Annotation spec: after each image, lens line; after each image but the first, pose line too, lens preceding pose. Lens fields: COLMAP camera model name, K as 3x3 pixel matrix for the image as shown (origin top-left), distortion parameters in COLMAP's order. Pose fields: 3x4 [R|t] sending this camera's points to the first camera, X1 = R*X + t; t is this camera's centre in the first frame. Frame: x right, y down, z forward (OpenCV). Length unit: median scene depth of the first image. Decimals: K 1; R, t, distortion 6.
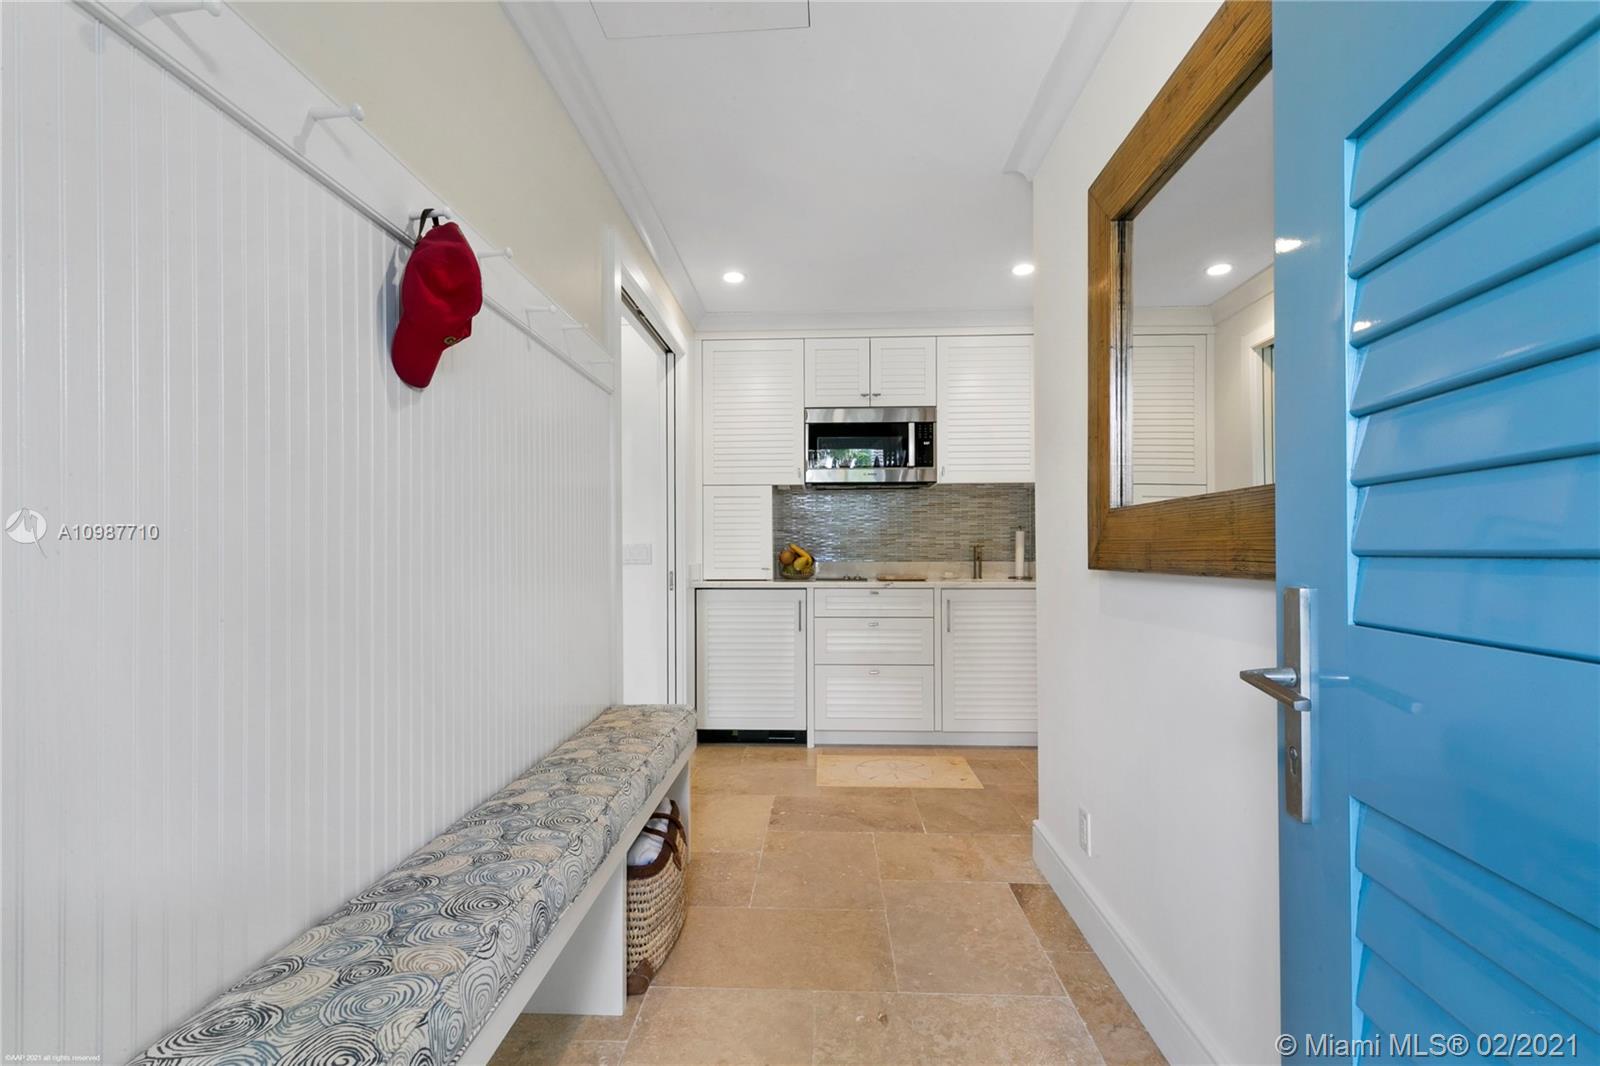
lens RADIAL K [[732.4, 0, 802.8], [0, 732.4, 539.0], [0, 0, 1]] dist [0.005605, 0.000670]
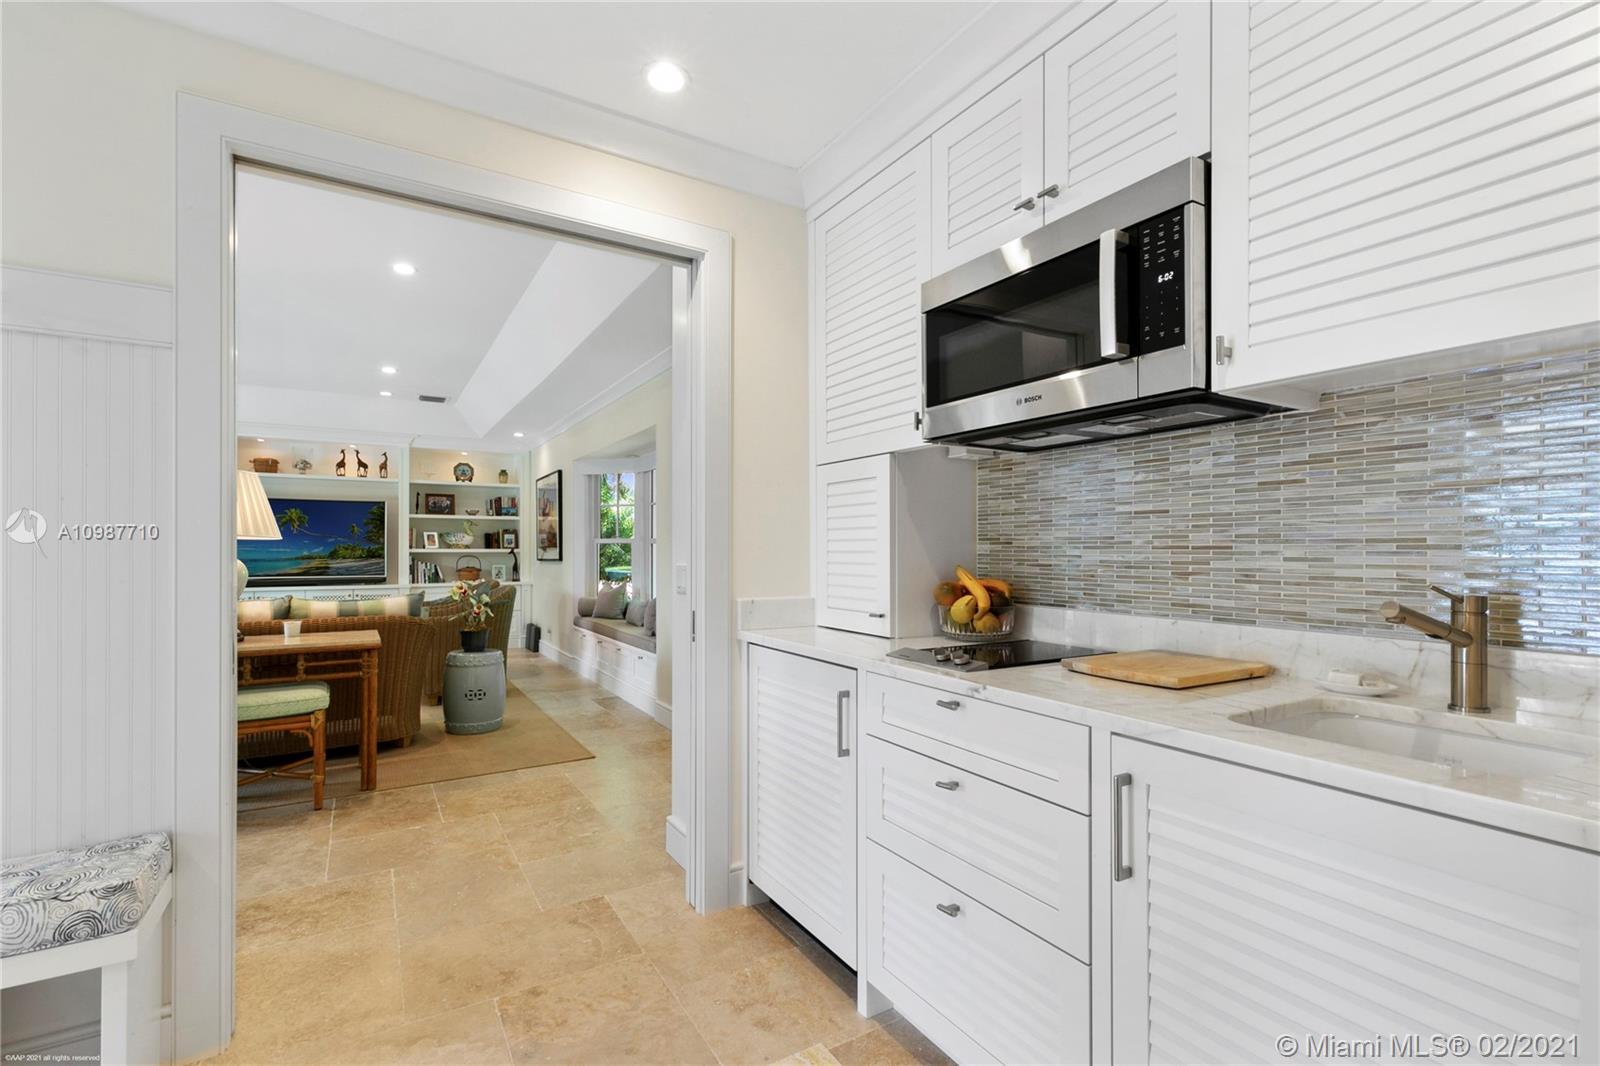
lens RADIAL K [[732.4, 0, 801.7], [0, 732.4, 539.8], [0, 0, 1]] dist [0.005605, 0.000670]
pose [[0.546992, -0.005599, -0.837119, 0.352383], [0.005240, 0.999981, -0.003264, -0.011048], [0.837122, -0.002601, 0.547011, 0.671212]]
